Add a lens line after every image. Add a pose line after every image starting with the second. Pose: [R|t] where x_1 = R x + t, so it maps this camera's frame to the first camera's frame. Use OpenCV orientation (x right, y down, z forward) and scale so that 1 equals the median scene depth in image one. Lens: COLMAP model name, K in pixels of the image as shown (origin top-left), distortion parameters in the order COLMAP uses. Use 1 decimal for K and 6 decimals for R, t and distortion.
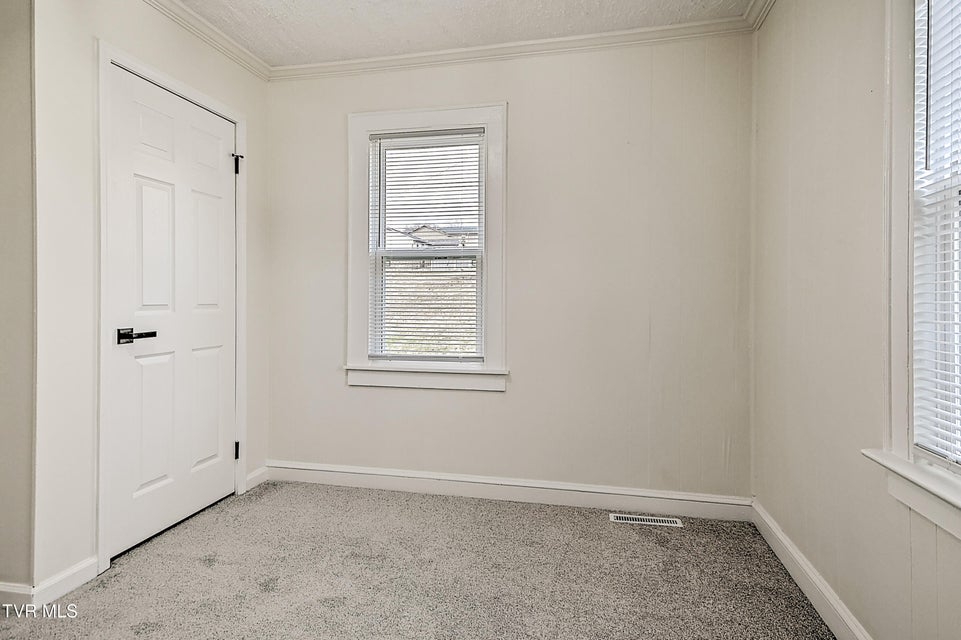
lens RADIAL K [[500.8, 0, 476.9], [0, 500.8, 310.4], [0, 0, 1]] dist [0.020878, 0.000575]
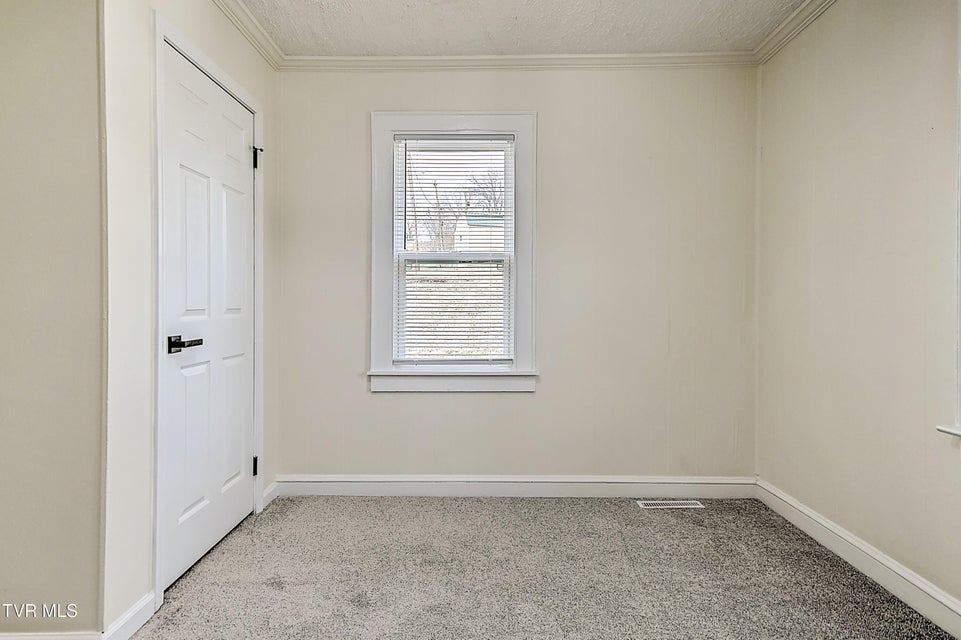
lens RADIAL K [[500.8, 0, 464.9], [0, 500.8, 315.2], [0, 0, 1]] dist [0.020878, 0.000575]
pose [[0.980537, -0.007500, 0.196189, -0.301638], [0.007036, 0.999971, 0.003064, -0.000259], [-0.196206, -0.001624, 0.980561, 0.016385]]
